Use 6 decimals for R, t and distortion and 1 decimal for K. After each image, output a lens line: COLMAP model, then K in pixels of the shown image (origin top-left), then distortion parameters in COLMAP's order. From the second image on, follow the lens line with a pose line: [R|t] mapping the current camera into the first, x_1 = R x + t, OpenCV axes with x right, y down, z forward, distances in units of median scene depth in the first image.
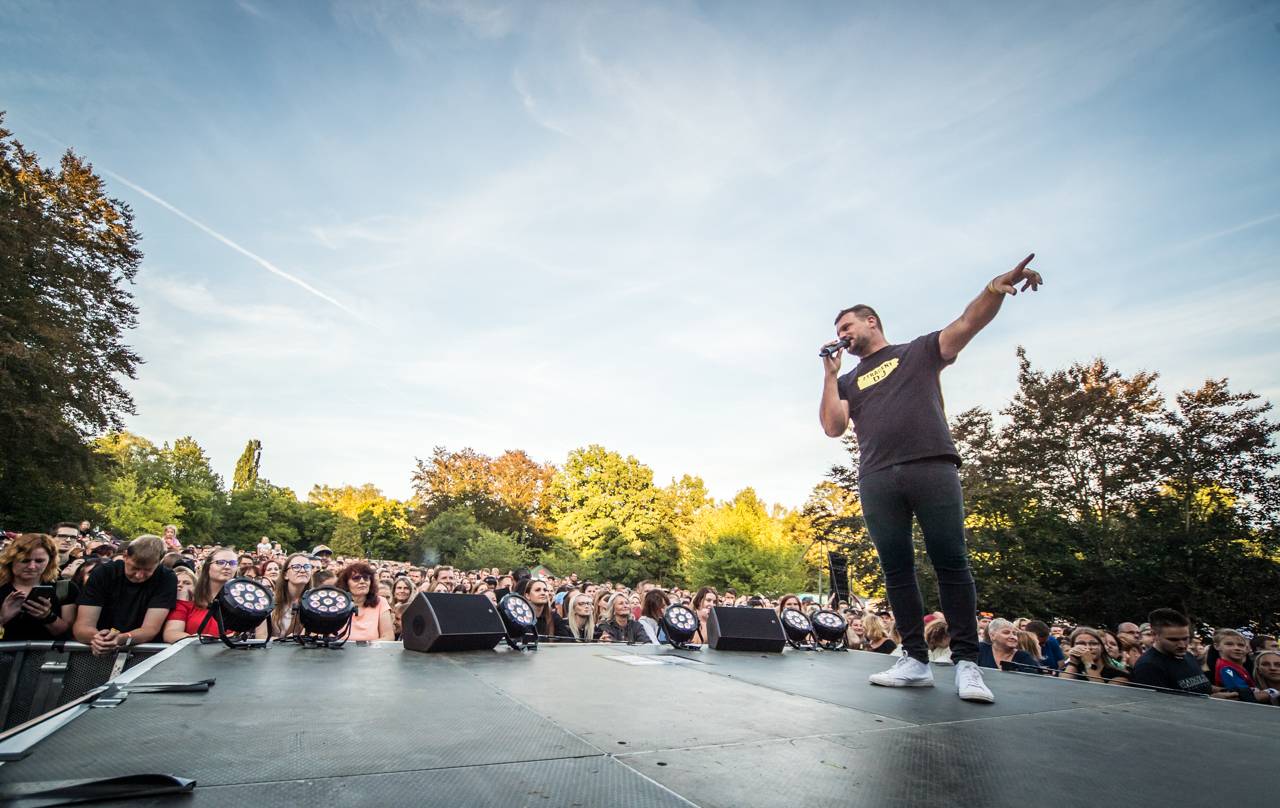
lens RADIAL K [[733.8, 0, 636.7], [0, 733.8, 443.9], [0, 0, 1]] dist [-0.016899, 0.003219]
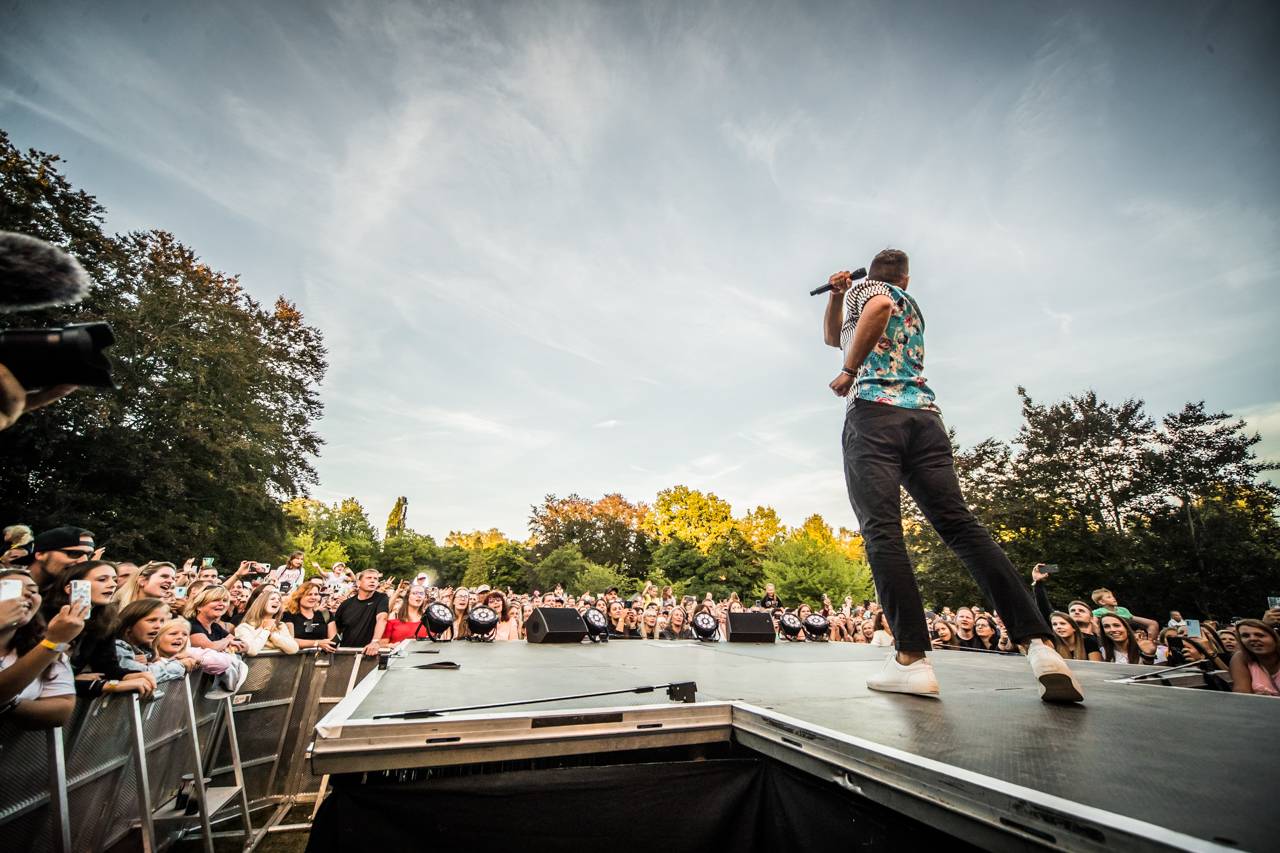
lens RADIAL K [[437.0, 0, 634.8], [0, 437.0, 444.9], [0, 0, 1]] dist [-0.011381, -0.000007]
pose [[0.989490, -0.080282, -0.120268, -0.028473], [0.061204, 0.986068, -0.154675, 0.037725], [0.131010, 0.145688, 0.980618, 0.261023]]
